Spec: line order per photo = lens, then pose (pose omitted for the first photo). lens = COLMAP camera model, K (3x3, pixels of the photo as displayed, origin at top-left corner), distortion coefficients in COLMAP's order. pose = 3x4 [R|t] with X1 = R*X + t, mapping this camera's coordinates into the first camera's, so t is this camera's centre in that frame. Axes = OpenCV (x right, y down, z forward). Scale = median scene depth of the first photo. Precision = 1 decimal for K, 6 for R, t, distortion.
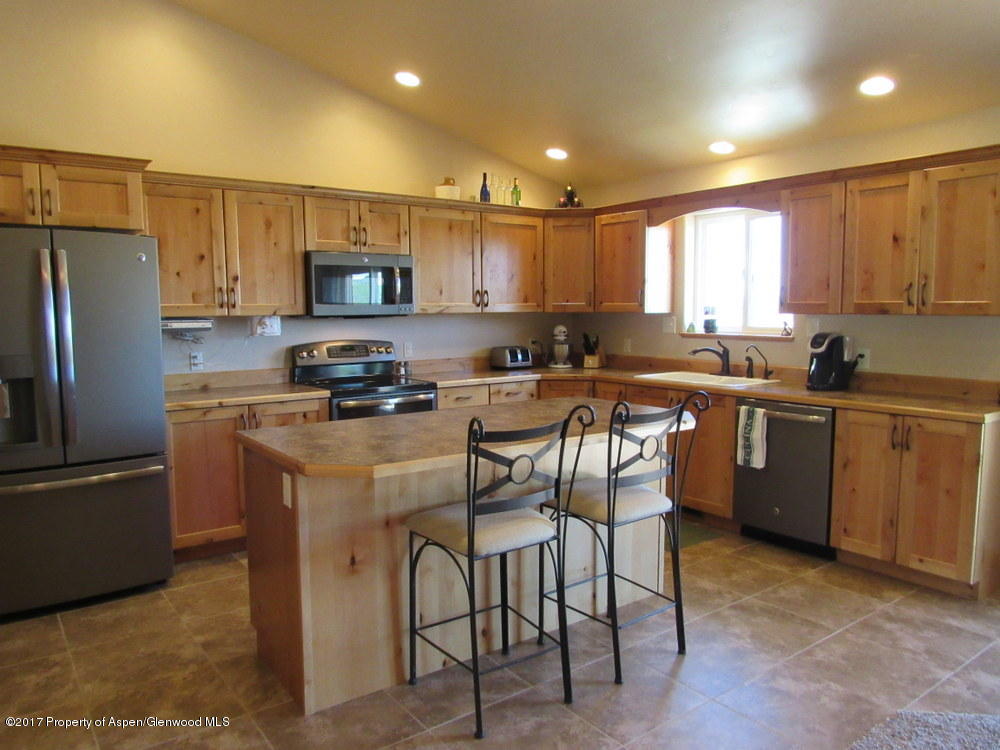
lens RADIAL K [[721.1, 0, 496.9], [0, 721.1, 372.3], [0, 0, 1]] dist [-0.020264, 0.005864]
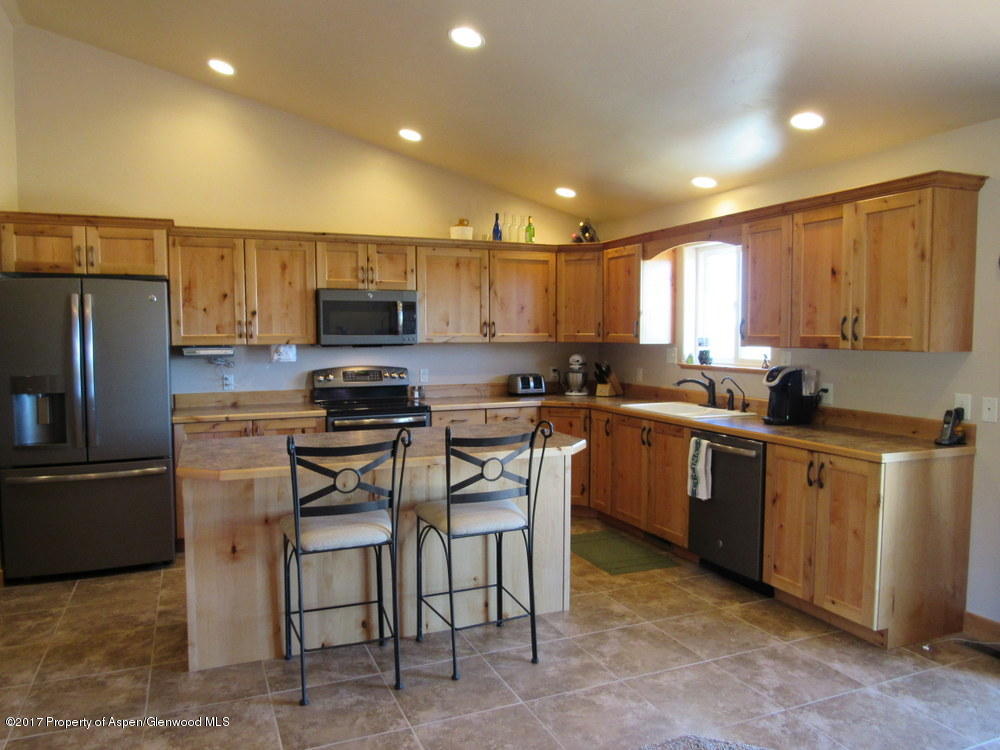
lens RADIAL K [[721.1, 0, 496.9], [0, 721.1, 374.0], [0, 0, 1]] dist [-0.020264, 0.005864]
pose [[0.971582, 0.017154, -0.236080, 0.299684], [-0.024434, 0.999311, -0.027944, -0.006885], [0.235438, 0.032919, 0.971332, -0.051401]]
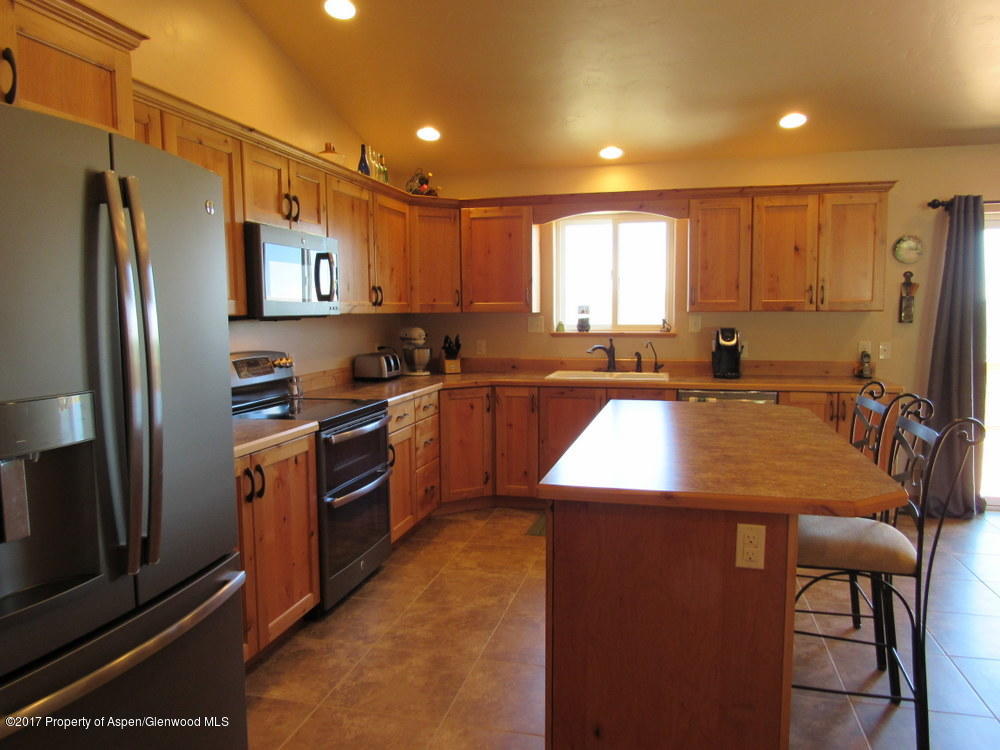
lens RADIAL K [[721.1, 0, 497.4], [0, 721.1, 370.8], [0, 0, 1]] dist [-0.020264, 0.005864]
pose [[0.774076, -0.053561, 0.630823, -0.535315], [0.060244, 0.998125, 0.010823, -0.020886], [-0.630220, 0.029625, 0.775851, 0.334327]]
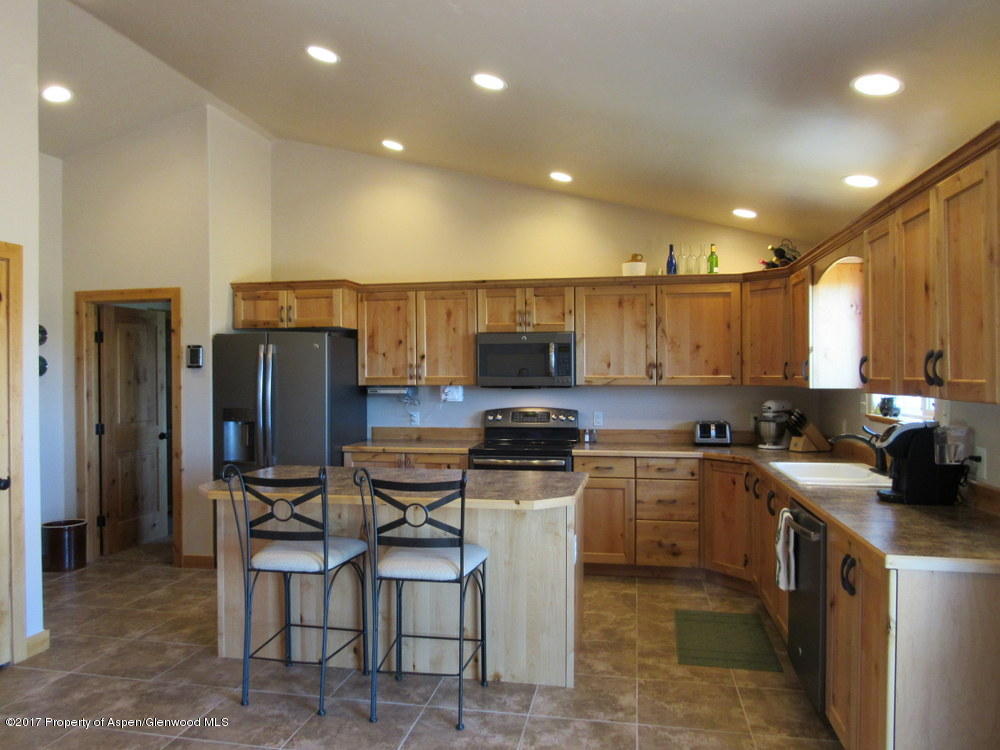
lens RADIAL K [[721.1, 0, 497.2], [0, 721.1, 375.2], [0, 0, 1]] dist [-0.020264, 0.005864]
pose [[0.672993, 0.004931, -0.739633, 0.688069], [-0.067019, 0.996271, -0.054338, -0.033974], [0.736607, 0.086139, 0.670813, 0.213745]]
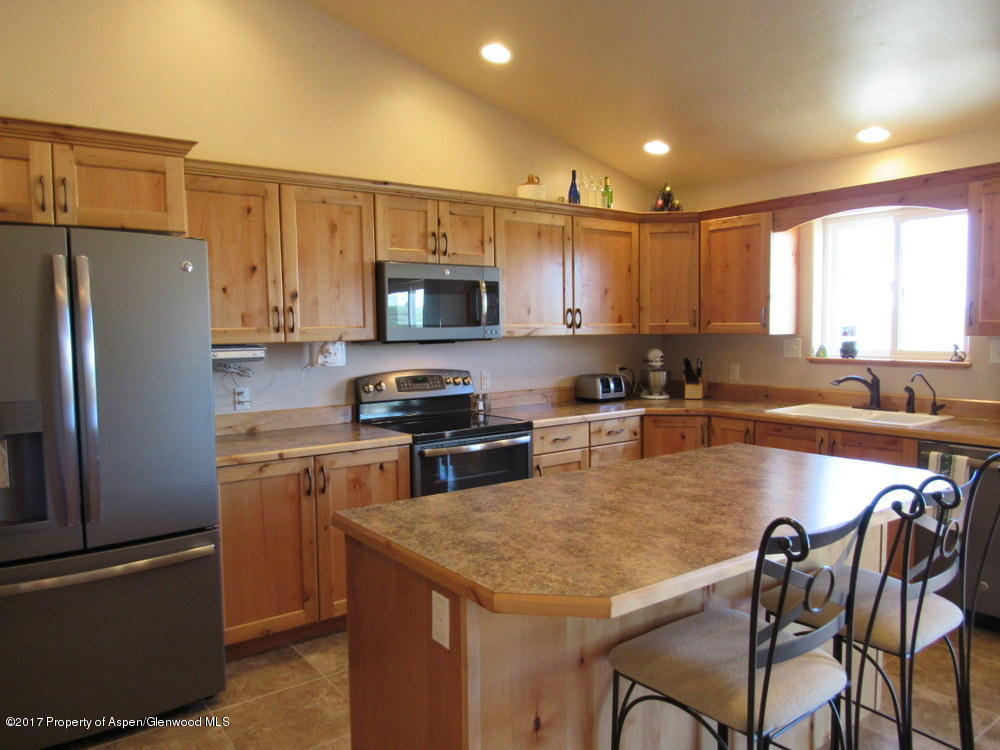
lens RADIAL K [[721.1, 0, 498.3], [0, 721.1, 372.5], [0, 0, 1]] dist [-0.020264, 0.005864]
pose [[0.999972, -0.005928, 0.004590, -0.137556], [0.006035, 0.999702, -0.023661, -0.024153], [-0.004448, 0.023688, 0.999710, 0.197860]]
